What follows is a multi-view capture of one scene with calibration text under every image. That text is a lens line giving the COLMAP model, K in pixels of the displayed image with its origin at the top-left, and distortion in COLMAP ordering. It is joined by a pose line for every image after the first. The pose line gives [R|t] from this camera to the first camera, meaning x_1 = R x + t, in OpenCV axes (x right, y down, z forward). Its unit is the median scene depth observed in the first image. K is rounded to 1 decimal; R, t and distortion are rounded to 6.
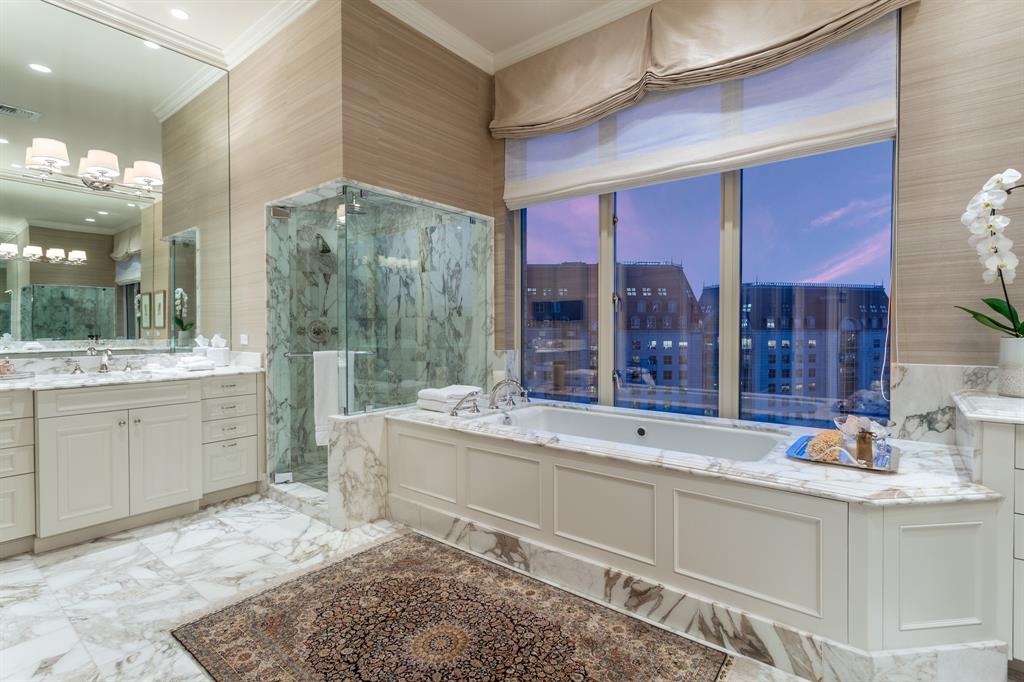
lens RADIAL K [[487.8, 0, 514.5], [0, 487.8, 335.9], [0, 0, 1]] dist [0.008899, -0.001853]
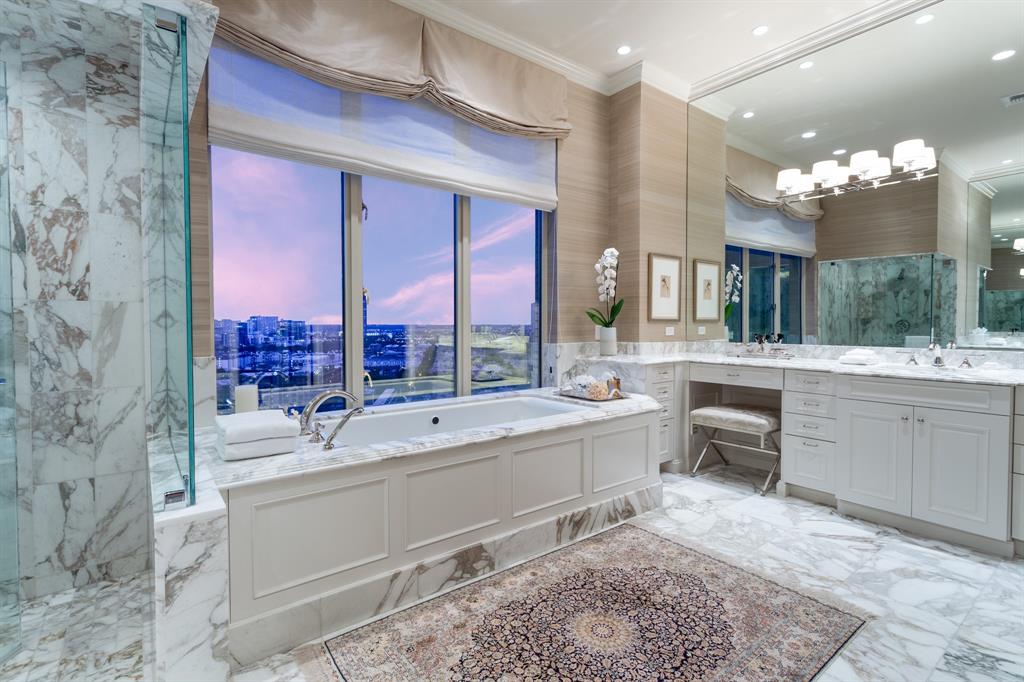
lens RADIAL K [[487.8, 0, 516.4], [0, 487.8, 337.2], [0, 0, 1]] dist [0.008899, -0.001853]
pose [[0.237445, -0.026675, 0.971035, -0.915355], [0.015356, 0.999601, 0.023705, -0.009252], [-0.971279, 0.009283, 0.237760, 0.724908]]
